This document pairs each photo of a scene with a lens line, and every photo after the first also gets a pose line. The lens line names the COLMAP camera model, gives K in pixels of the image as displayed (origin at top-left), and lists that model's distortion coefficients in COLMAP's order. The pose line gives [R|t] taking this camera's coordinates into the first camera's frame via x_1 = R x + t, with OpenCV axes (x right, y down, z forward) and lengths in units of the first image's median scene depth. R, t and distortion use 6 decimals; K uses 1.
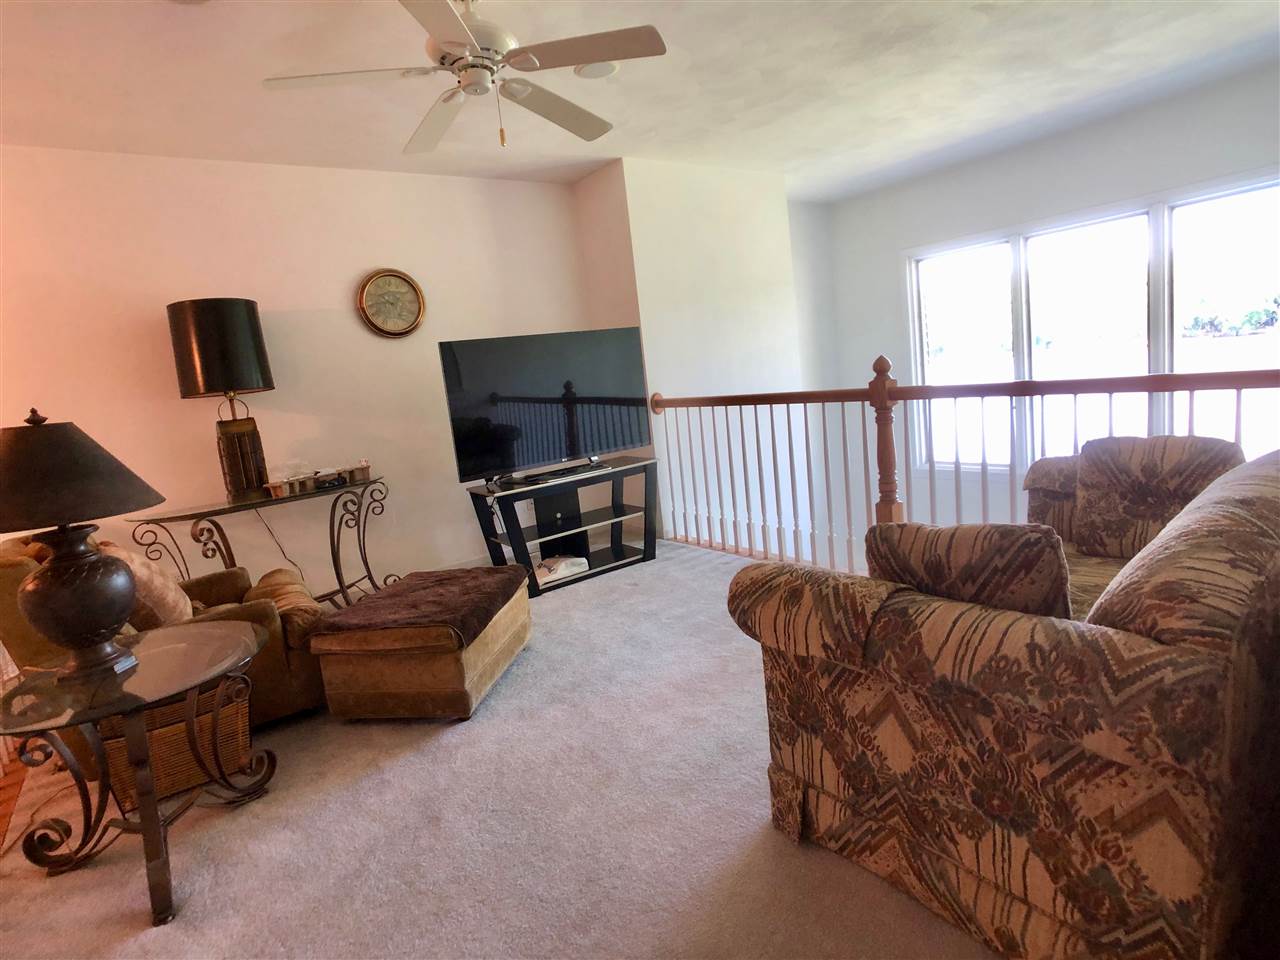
lens RADIAL K [[684.8, 0, 639.8], [0, 684.8, 468.6], [0, 0, 1]] dist [-0.039430, 0.030371]
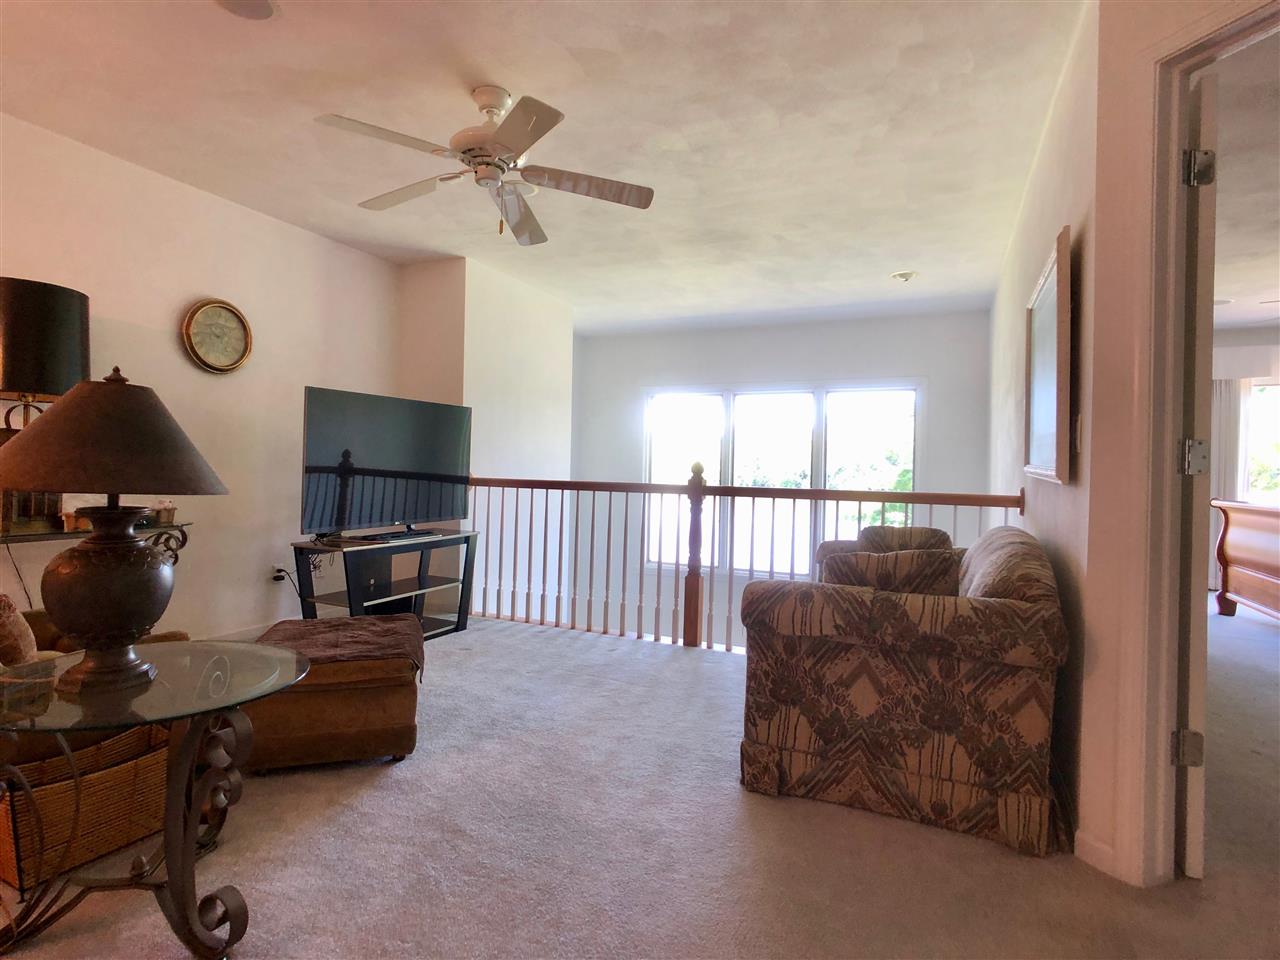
lens RADIAL K [[681.3, 0, 634.9], [0, 681.3, 470.0], [0, 0, 1]] dist [-0.013954, -0.000730]
pose [[0.865321, 0.129647, 0.484160, -0.841981], [-0.047285, 0.982775, -0.178654, 0.200454], [-0.498982, 0.131699, 0.856547, -0.103731]]
